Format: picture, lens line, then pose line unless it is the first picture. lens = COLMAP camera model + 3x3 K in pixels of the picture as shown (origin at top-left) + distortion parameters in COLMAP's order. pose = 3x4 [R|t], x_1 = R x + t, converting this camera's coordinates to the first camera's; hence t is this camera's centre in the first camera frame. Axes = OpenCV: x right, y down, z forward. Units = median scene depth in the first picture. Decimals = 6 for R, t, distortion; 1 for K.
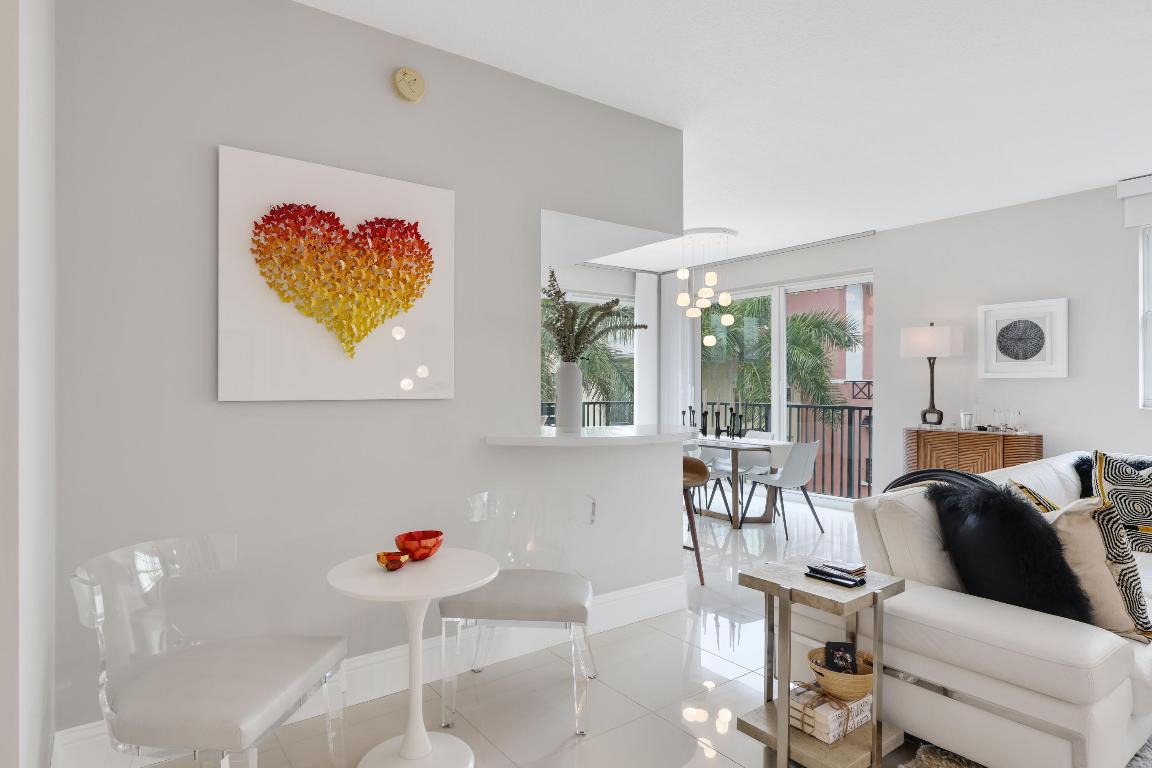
lens RADIAL K [[636.1, 0, 572.2], [0, 636.1, 386.2], [0, 0, 1]] dist [0.001044, -0.001046]
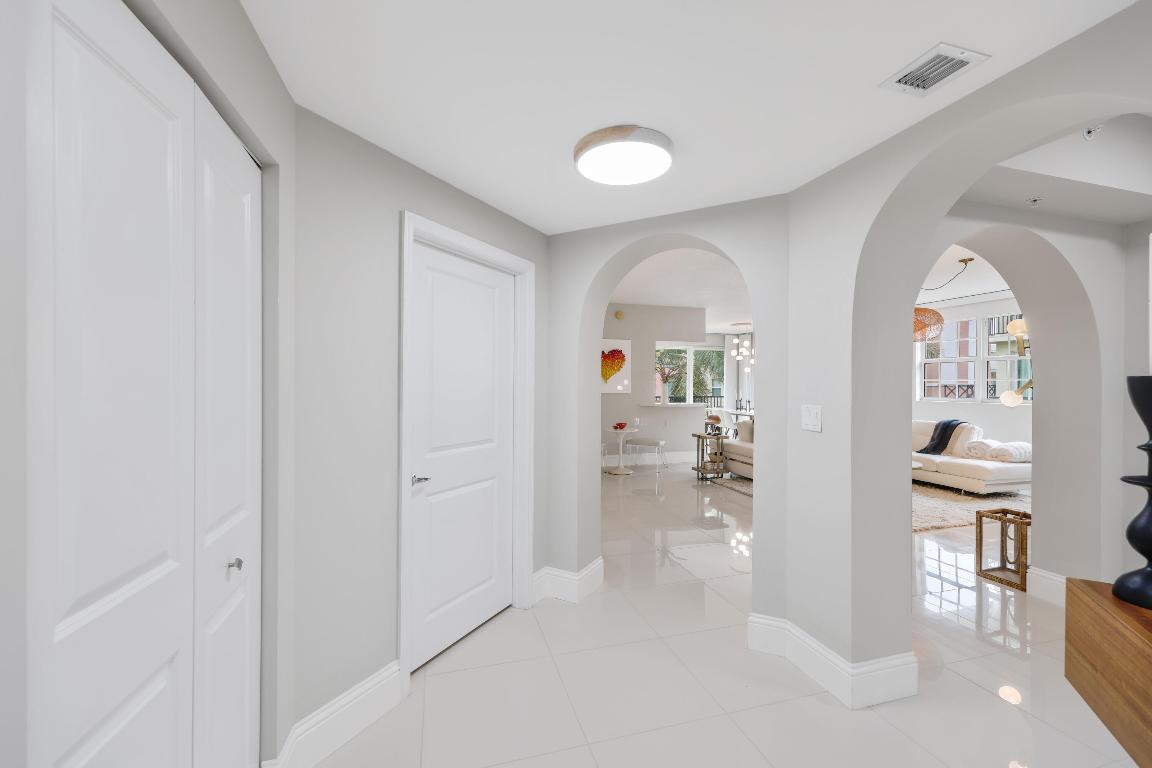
lens RADIAL K [[460.5, 0, 578.7], [0, 460.5, 384.4], [0, 0, 1]] dist [-0.000357, -0.000015]
pose [[0.940969, 0.004049, -0.338470, 0.468977], [-0.004950, 0.999986, -0.001801, -0.028141], [0.338458, 0.003371, 0.940976, -1.760260]]
